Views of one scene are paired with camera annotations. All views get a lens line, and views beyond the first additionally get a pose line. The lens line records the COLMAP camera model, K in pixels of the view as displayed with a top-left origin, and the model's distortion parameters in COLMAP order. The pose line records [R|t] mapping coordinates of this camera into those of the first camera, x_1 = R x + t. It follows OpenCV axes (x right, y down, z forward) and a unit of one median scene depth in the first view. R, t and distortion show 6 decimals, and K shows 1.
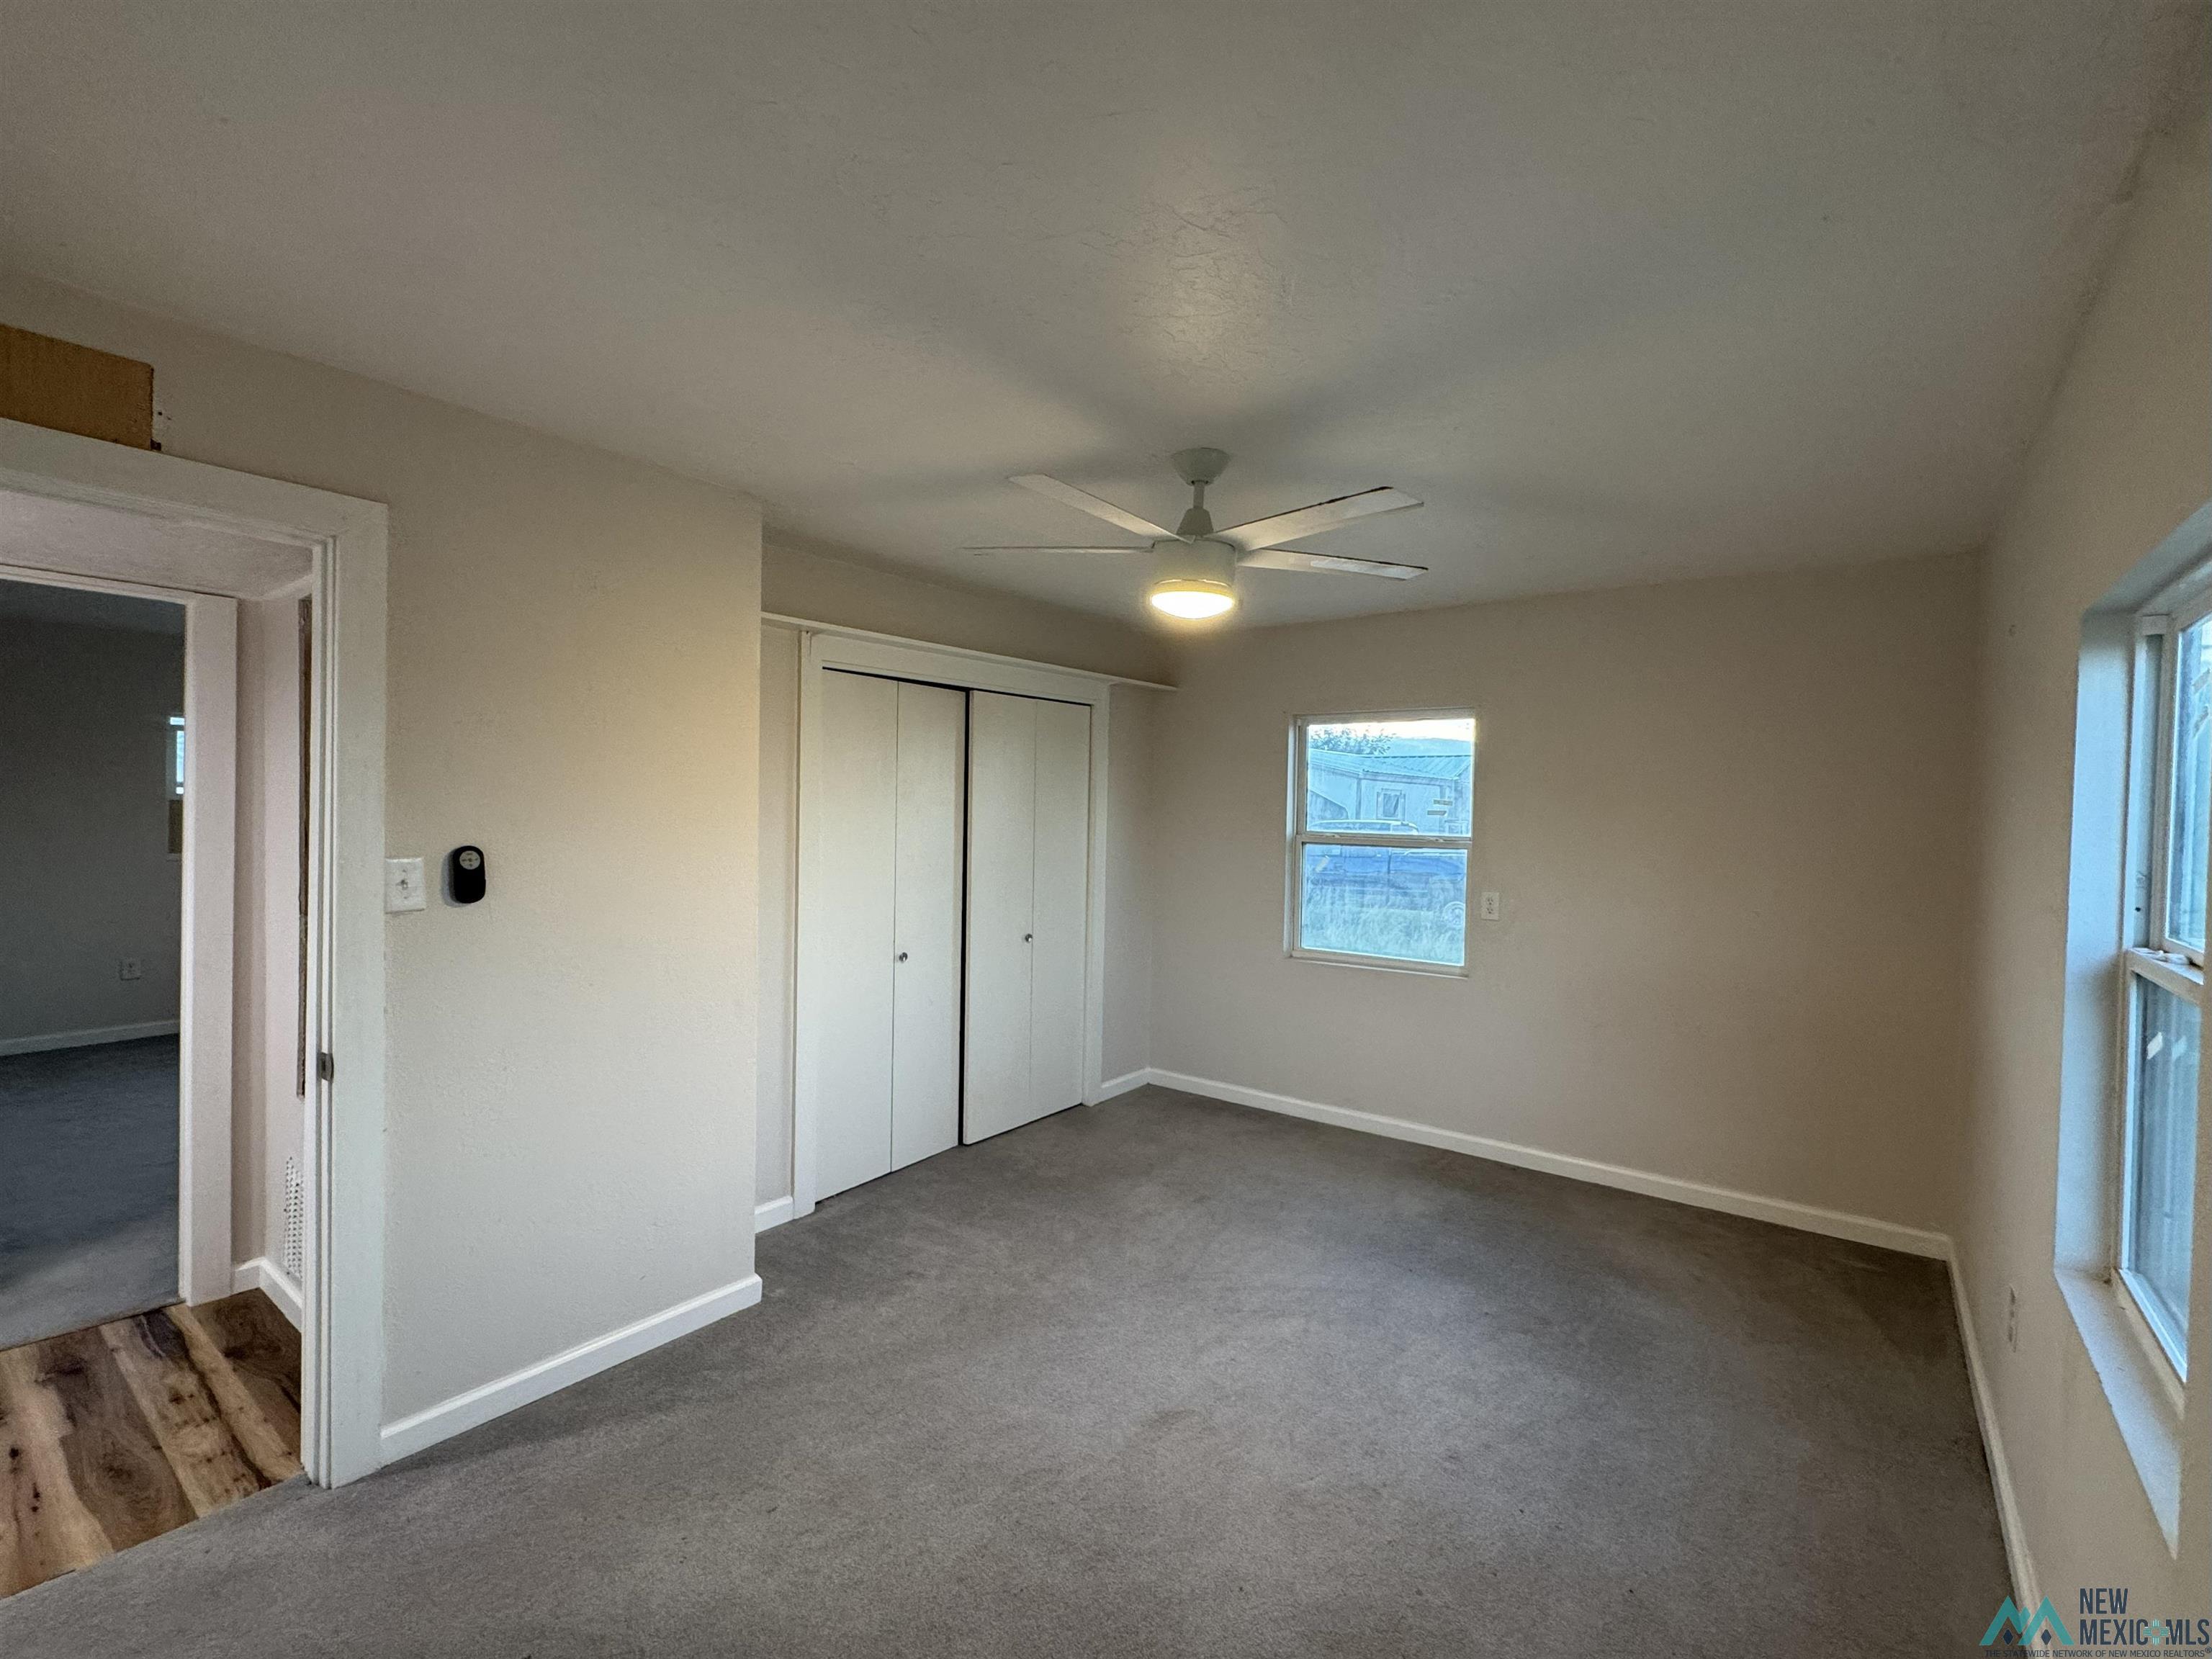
lens RADIAL K [[986.2, 0, 1099.6], [0, 986.2, 828.9], [0, 0, 1]] dist [-0.001880, 0.000858]
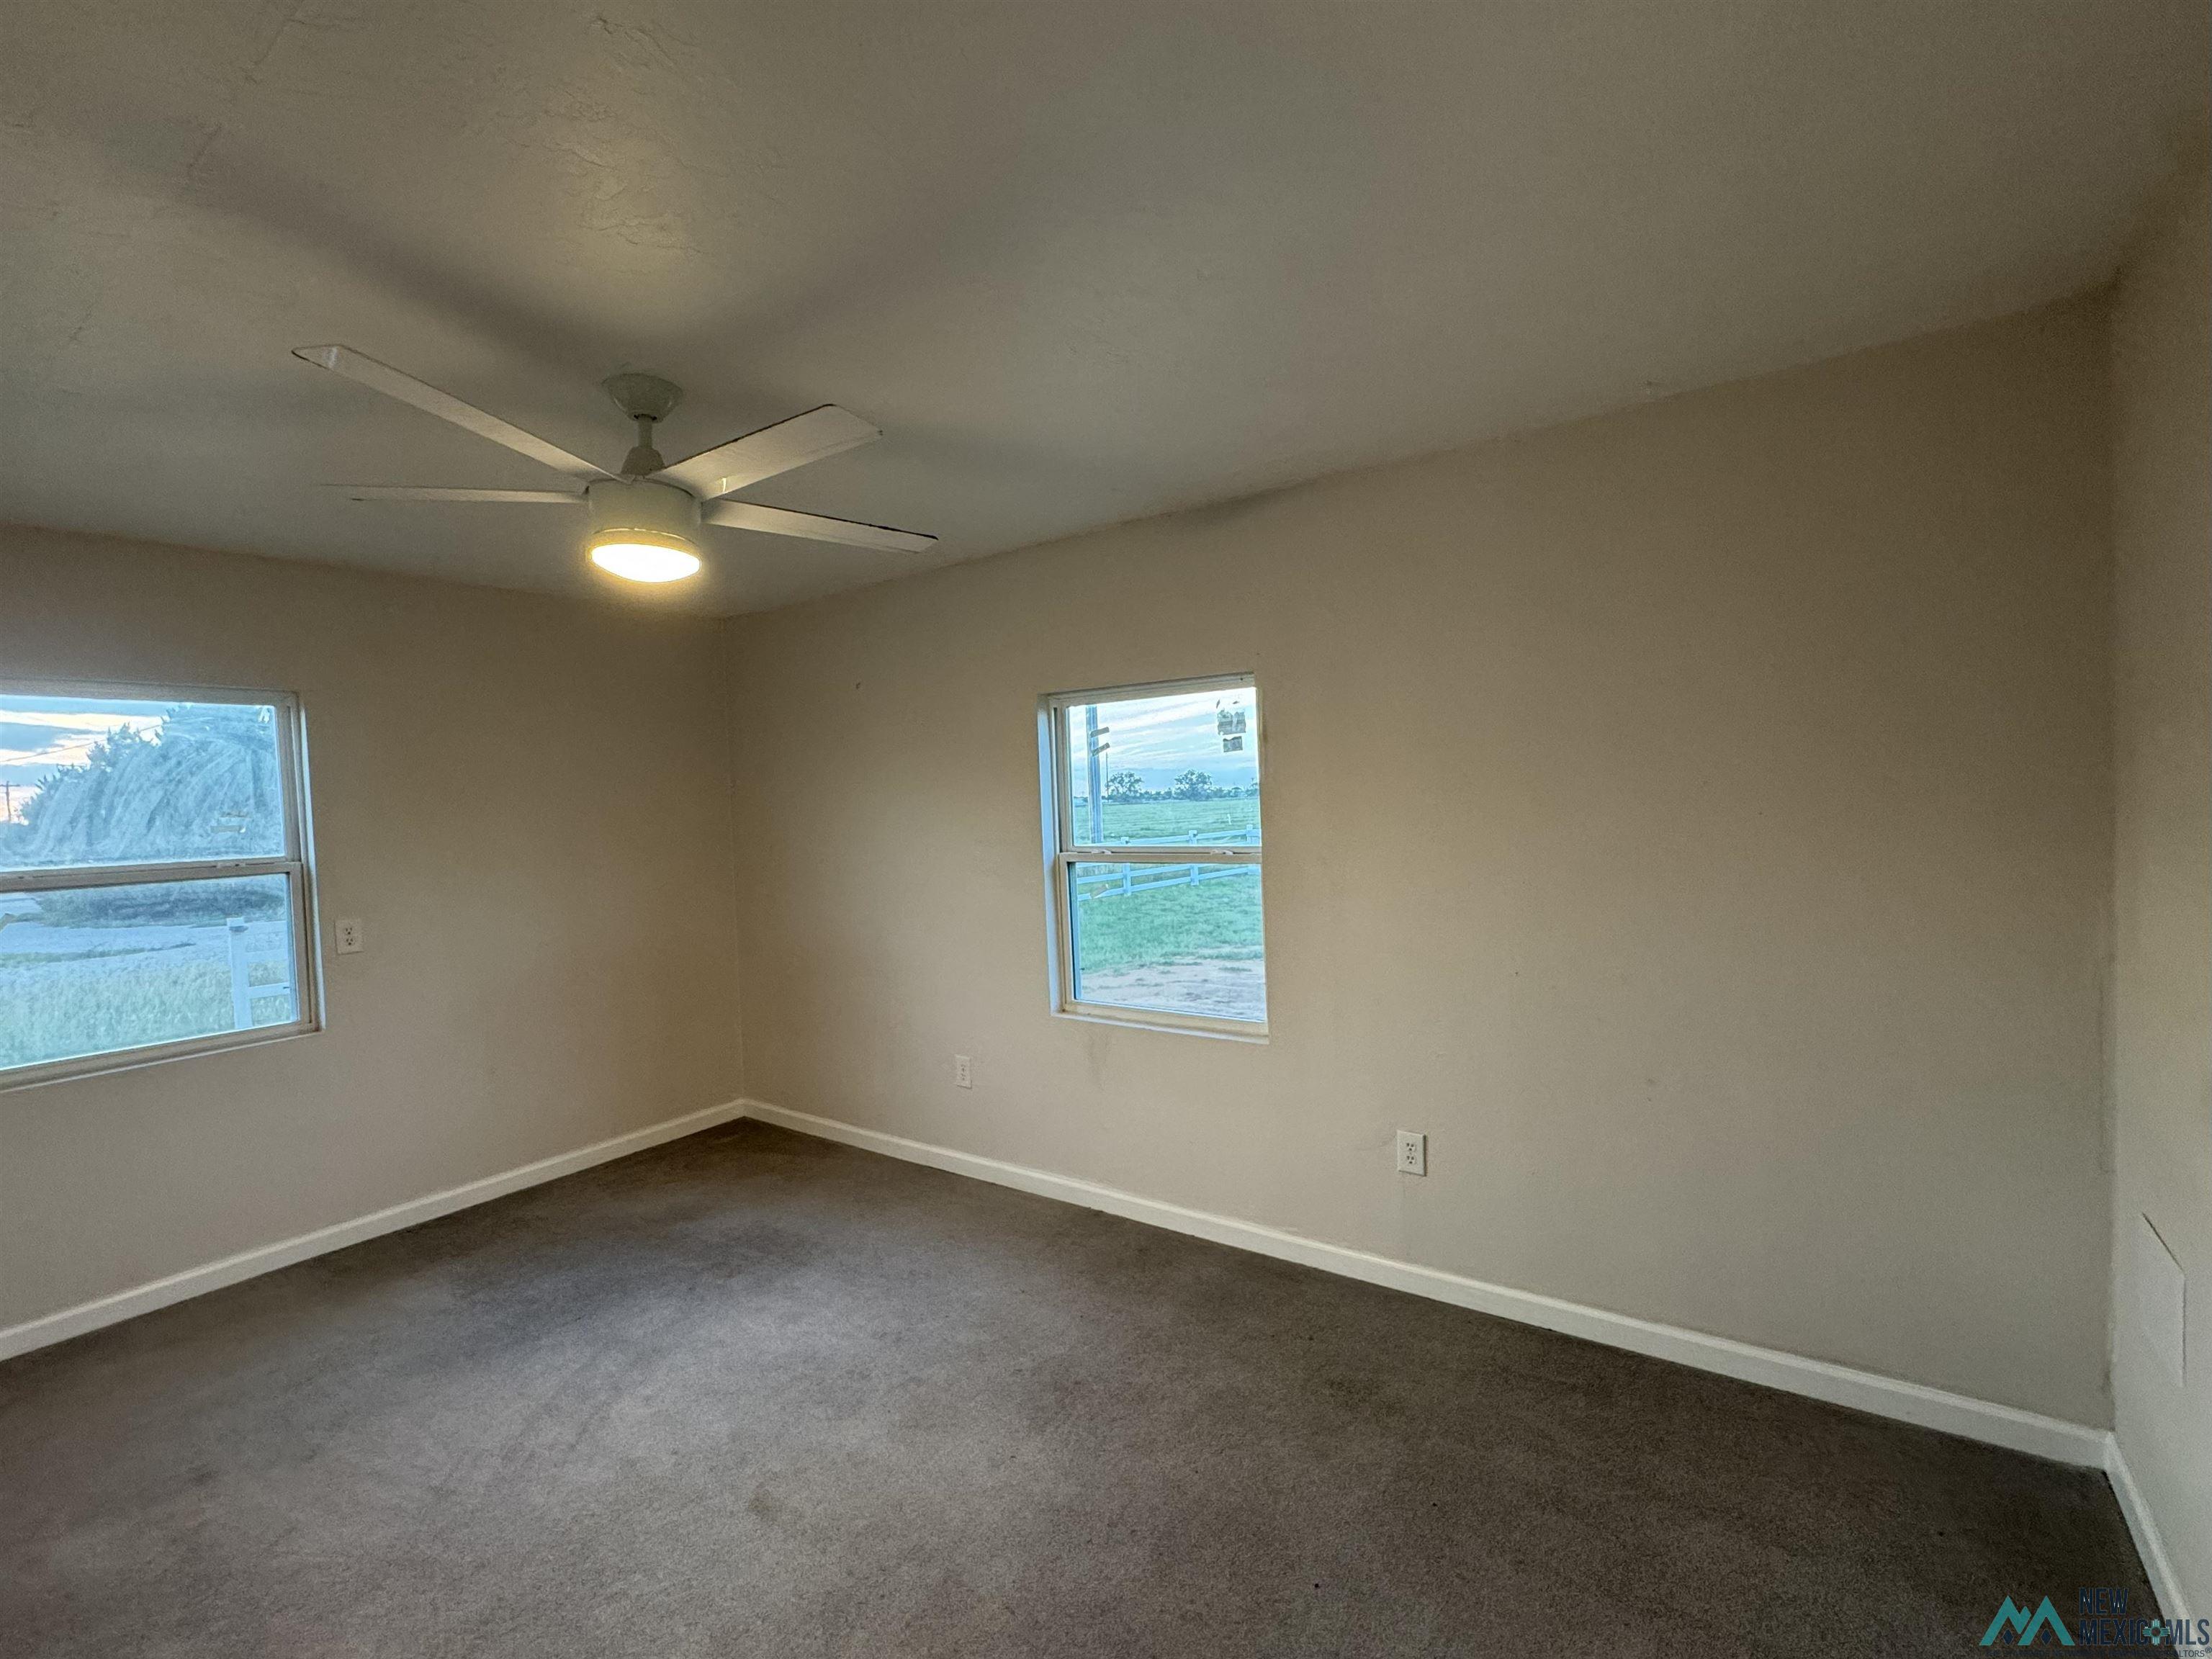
lens RADIAL K [[998.9, 0, 1106.0], [0, 998.9, 829.5], [0, 0, 1]] dist [0.001022, 0.000785]
pose [[-0.041061, -0.052484, 0.997777, -0.637183], [0.062831, 0.996507, 0.055003, -0.022834], [-0.997179, 0.064950, -0.037620, 0.553097]]
